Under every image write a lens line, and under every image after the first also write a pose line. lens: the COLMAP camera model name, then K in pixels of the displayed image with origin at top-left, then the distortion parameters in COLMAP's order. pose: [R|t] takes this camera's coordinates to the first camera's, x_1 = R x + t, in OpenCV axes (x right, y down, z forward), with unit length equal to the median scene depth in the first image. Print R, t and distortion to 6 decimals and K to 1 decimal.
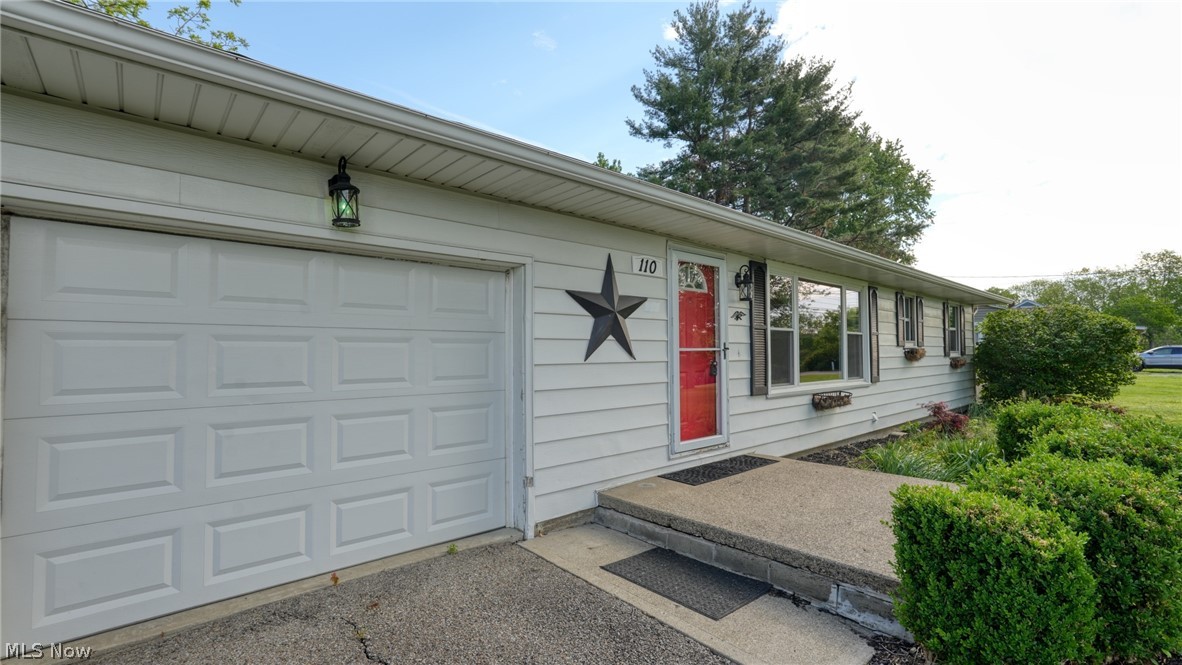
lens RADIAL K [[519.5, 0, 591.0], [0, 519.5, 332.5], [0, 0, 1]] dist [-0.000832, 0.000030]
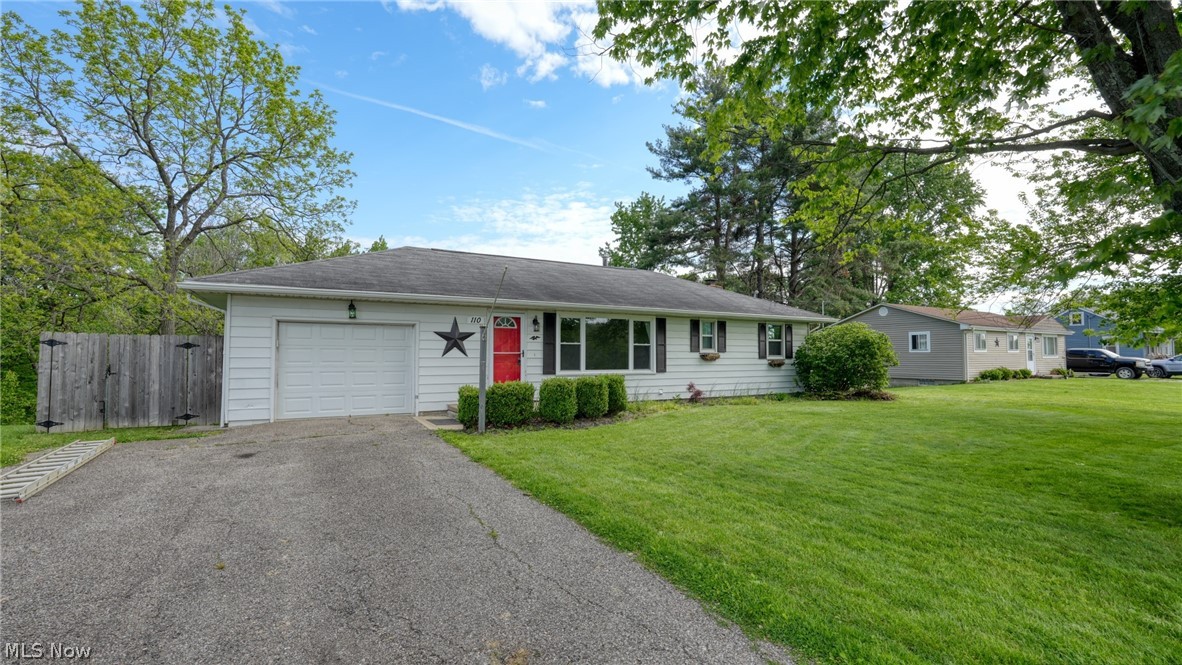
lens RADIAL K [[525.5, 0, 591.0], [0, 525.5, 332.5], [0, 0, 1]] dist [-0.001060, -0.000276]
pose [[0.978209, -0.010877, -0.207337, 0.971705], [0.007797, 0.999847, -0.015671, -0.017926], [0.207476, 0.013713, 0.978144, -1.139181]]
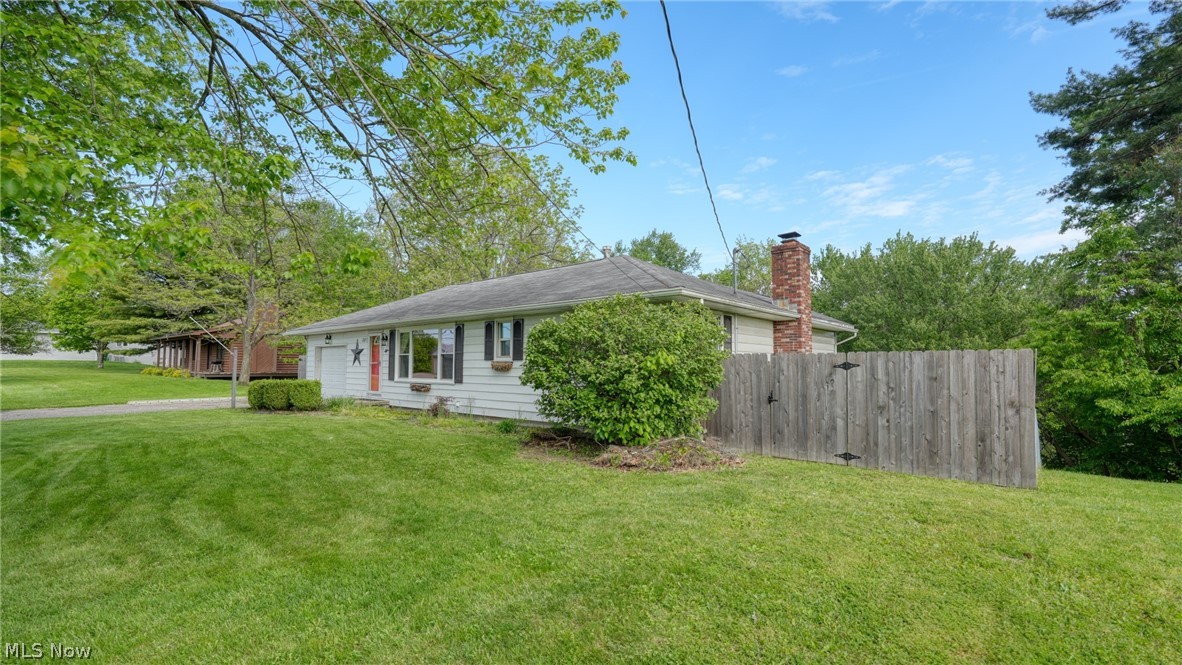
lens RADIAL K [[519.5, 0, 591.0], [0, 519.5, 332.5], [0, 0, 1]] dist [-0.000832, 0.000030]
pose [[0.127237, -0.063612, -0.989830, 3.148078], [0.032124, 0.997682, -0.059987, 0.070857], [0.991352, -0.024165, 0.128986, 1.707820]]
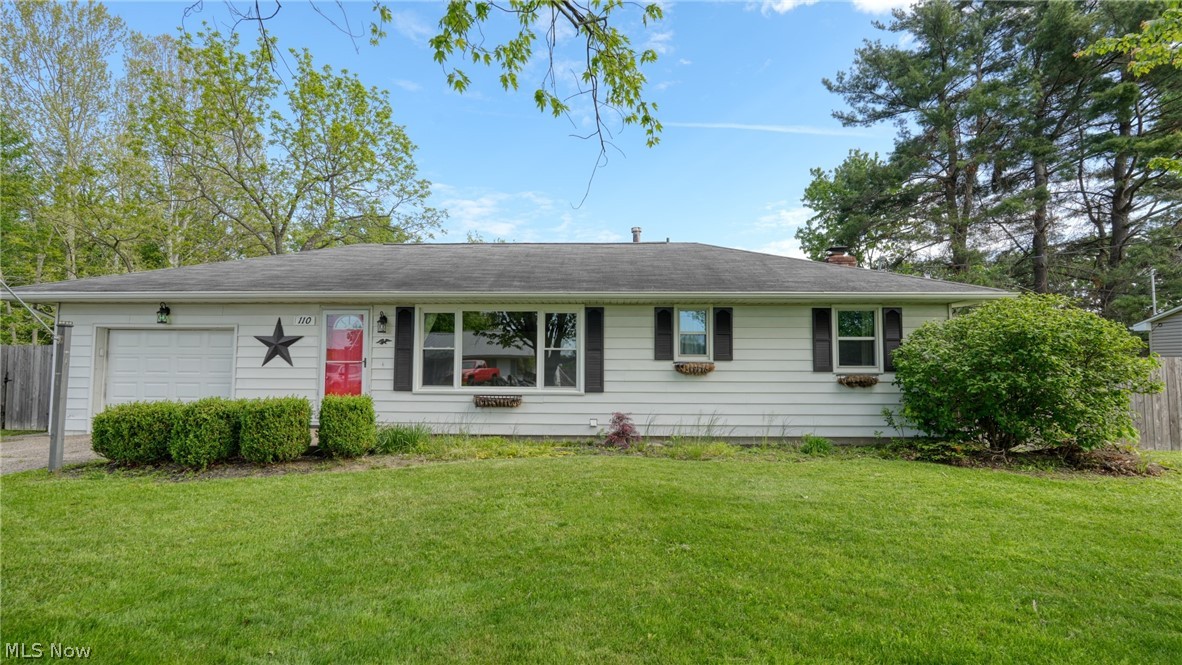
lens RADIAL K [[511.0, 0, 591.0], [0, 511.0, 332.5], [0, 0, 1]] dist [-0.002198, 0.000309]
pose [[0.725693, -0.036986, -0.687024, 1.857851], [0.019581, 0.999260, -0.033112, 0.005793], [0.687740, 0.010577, 0.725880, 0.264733]]
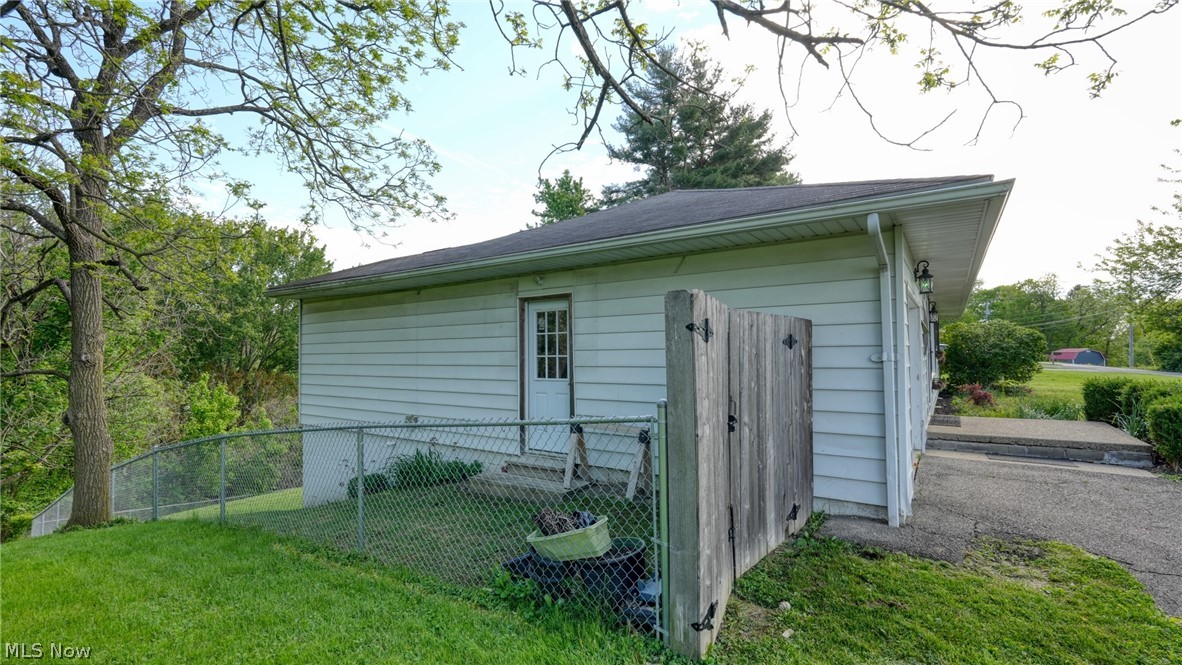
lens RADIAL K [[519.5, 0, 591.0], [0, 519.5, 332.5], [0, 0, 1]] dist [-0.000832, 0.000030]
pose [[0.973085, 0.004868, 0.230396, -1.114478], [-0.003910, 0.999982, -0.004617, -0.013733], [-0.230414, 0.003592, 0.973086, -0.349168]]
